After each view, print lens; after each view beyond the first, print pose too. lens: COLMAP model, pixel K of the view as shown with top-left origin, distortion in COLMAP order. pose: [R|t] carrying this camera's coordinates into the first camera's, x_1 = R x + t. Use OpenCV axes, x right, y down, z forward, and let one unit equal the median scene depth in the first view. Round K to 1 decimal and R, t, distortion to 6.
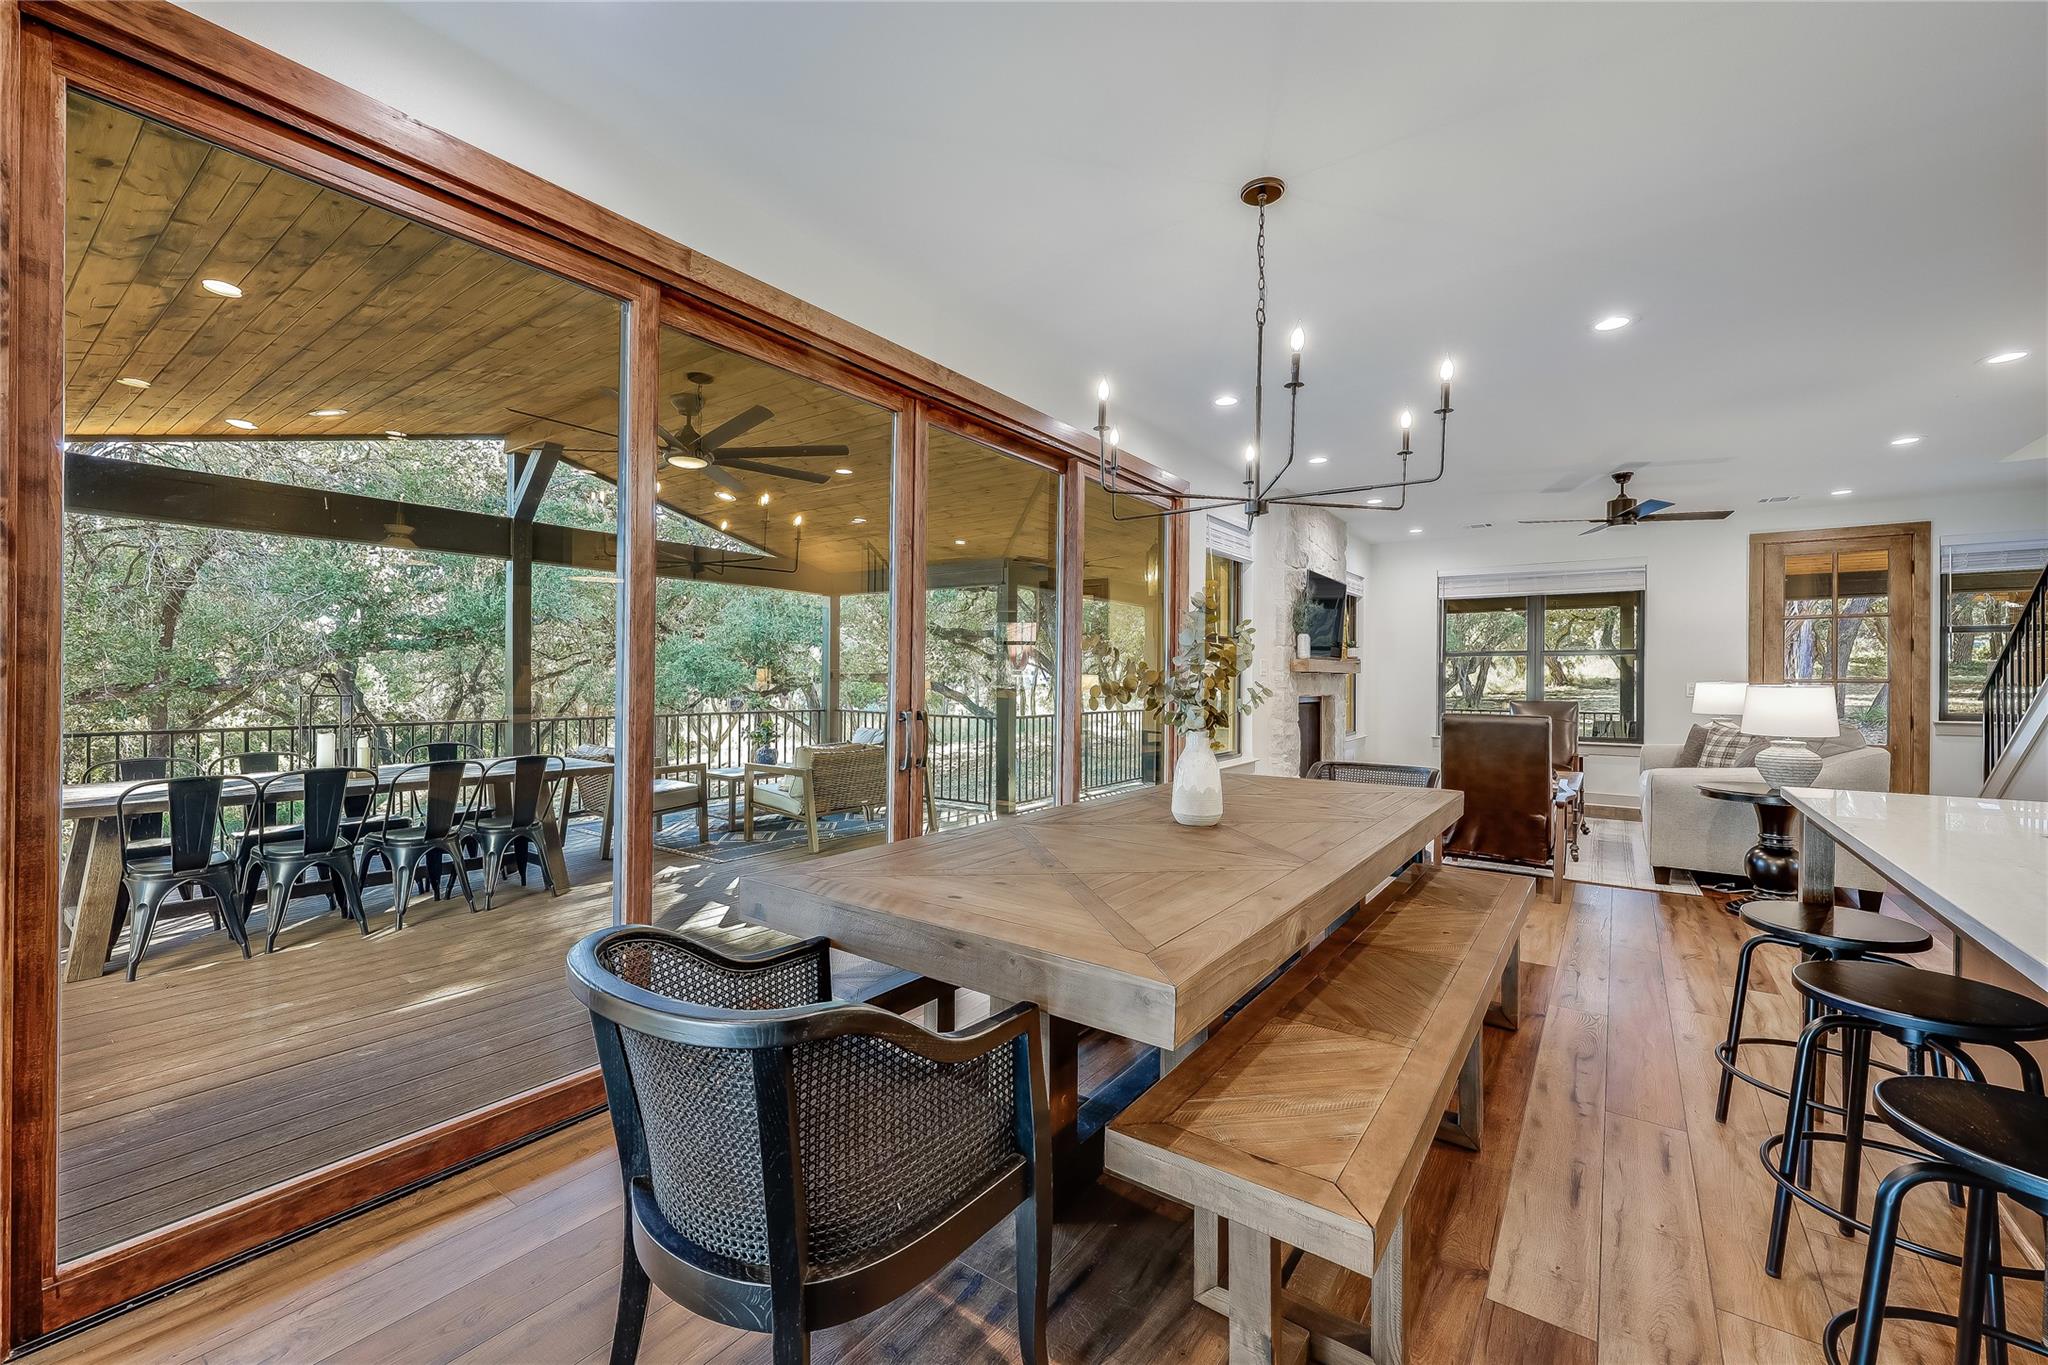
lens RADIAL K [[829.4, 0, 1017.7], [0, 829.4, 683.4], [0, 0, 1]] dist [-0.001446, 0.000391]
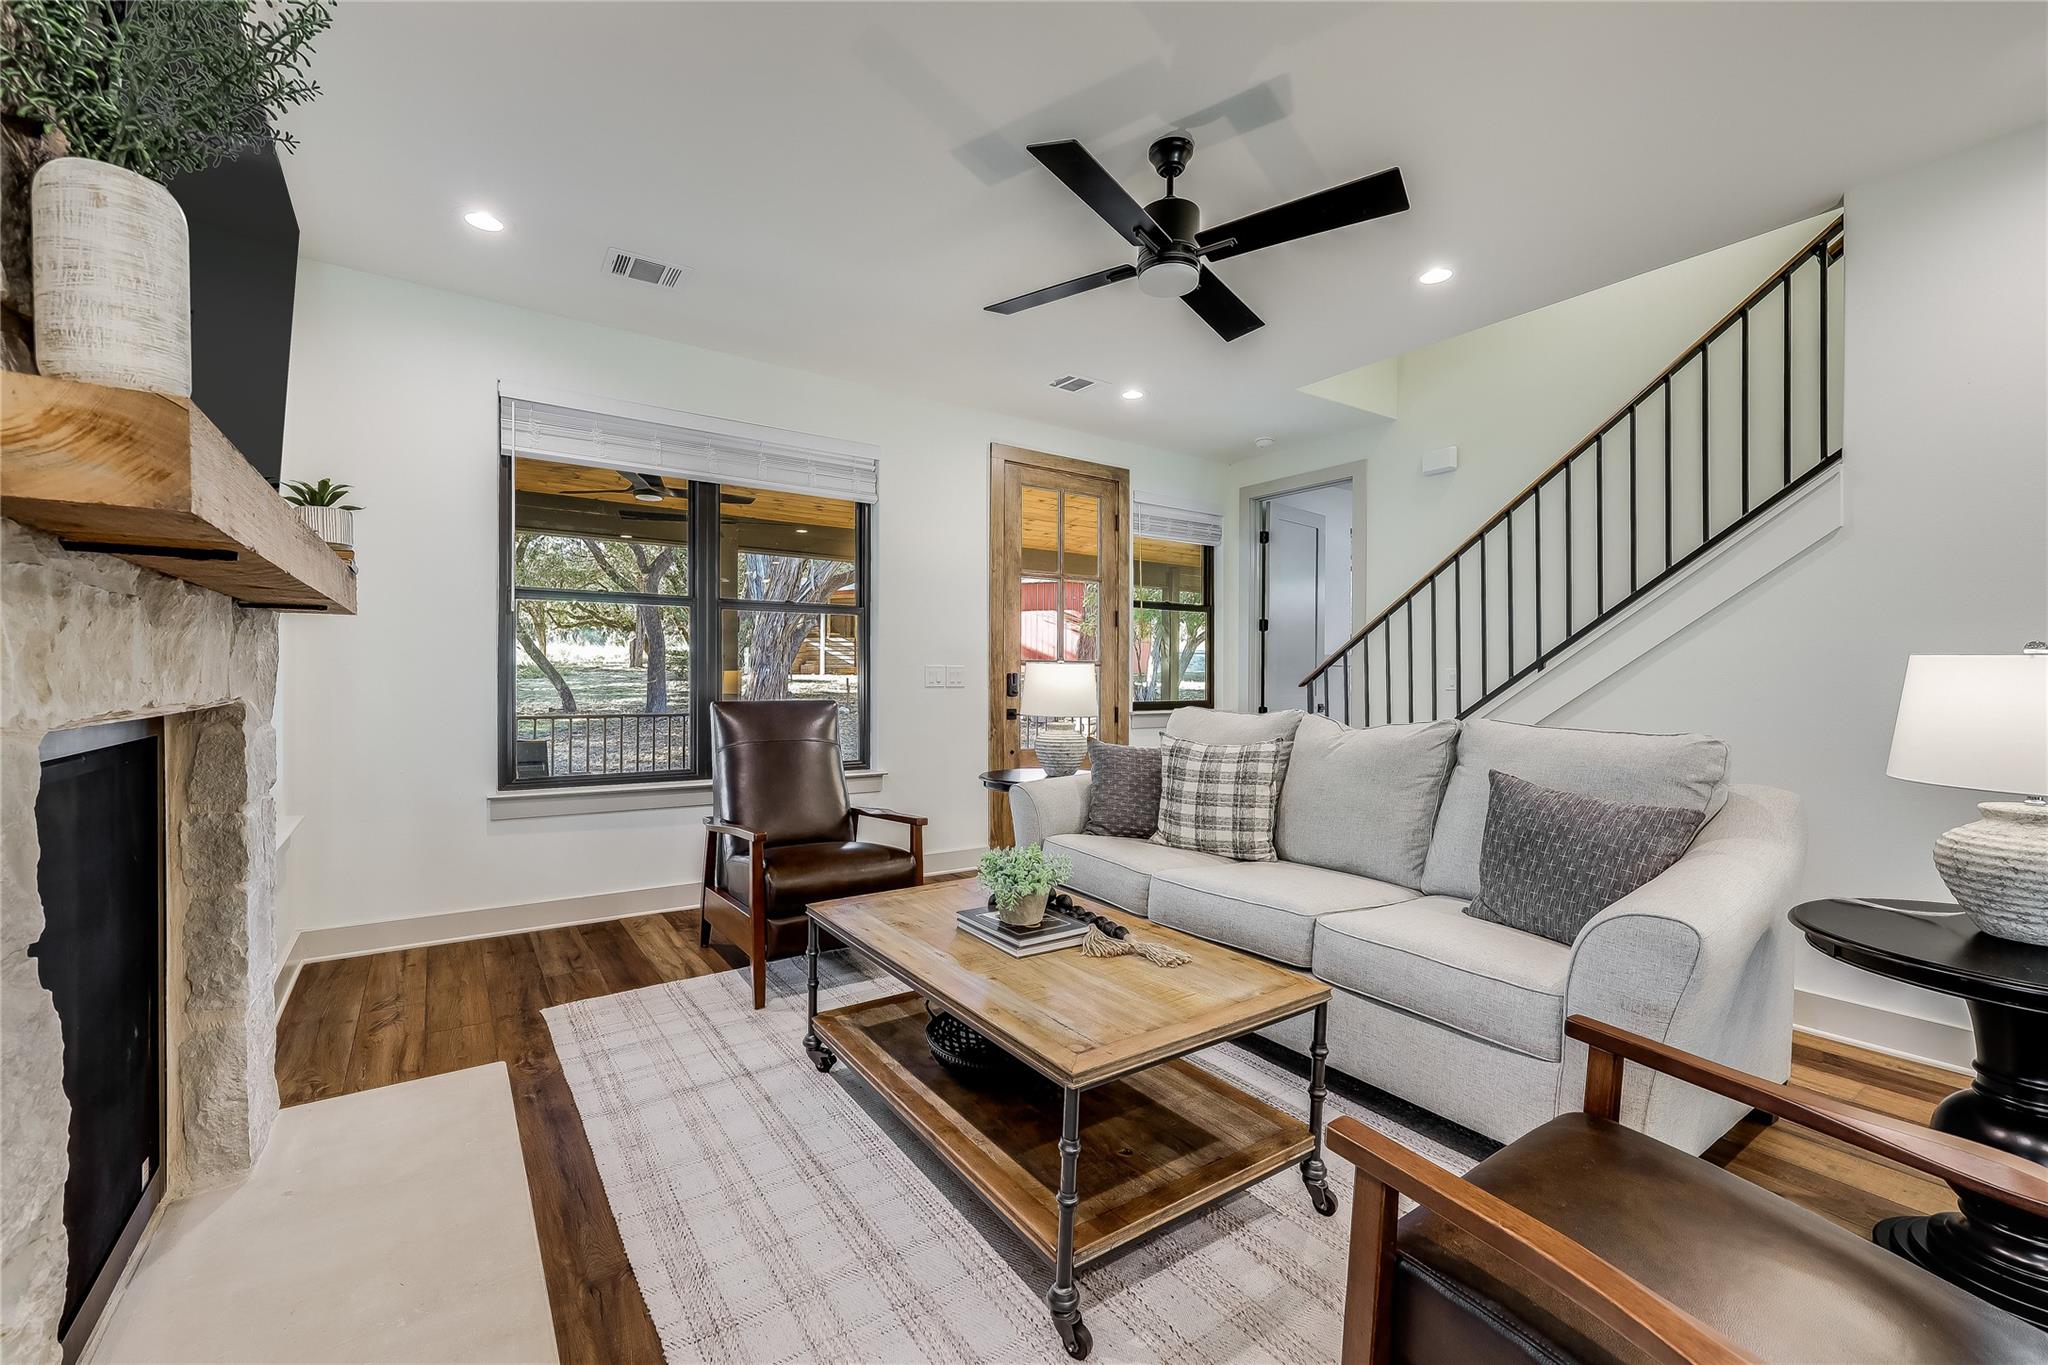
lens RADIAL K [[829.4, 0, 1014.9], [0, 829.4, 680.6], [0, 0, 1]] dist [-0.002641, -0.000268]
pose [[0.324869, -0.005599, 0.945742, 0.329464], [-0.003034, 0.999971, 0.006962, 0.009930], [-0.945754, -0.005131, 0.324843, 0.968755]]
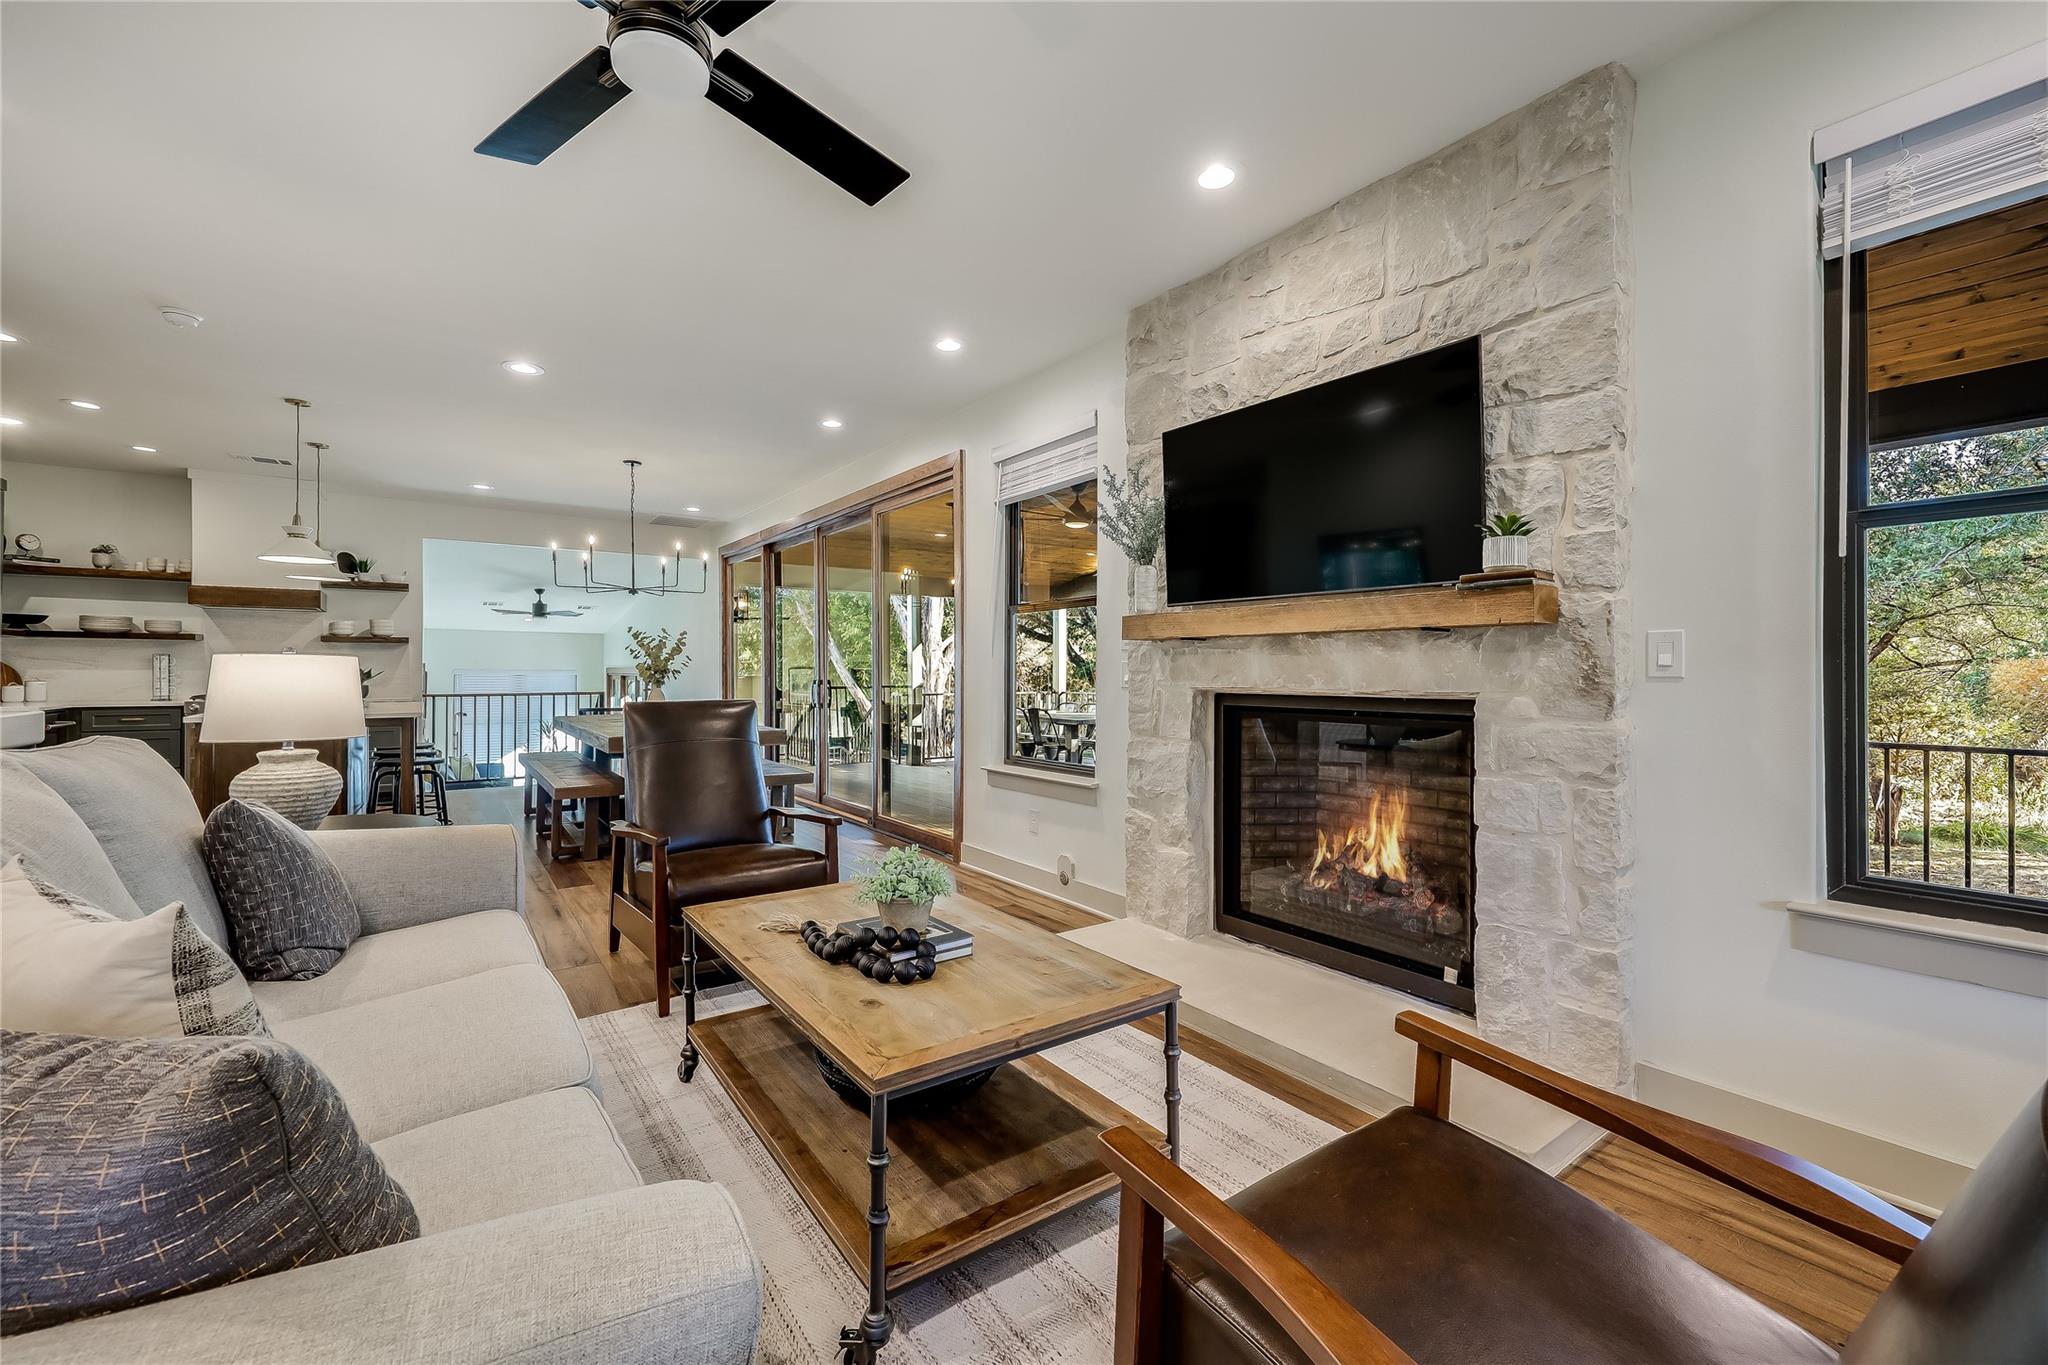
lens RADIAL K [[829.4, 0, 1019.1], [0, 829.4, 668.0], [0, 0, 1]] dist [-0.001446, 0.000391]
pose [[-0.309191, -0.010464, -0.950942, 0.980179], [-0.006345, 0.999940, -0.008940, 0.010692], [0.950979, 0.003270, -0.309239, 1.231967]]
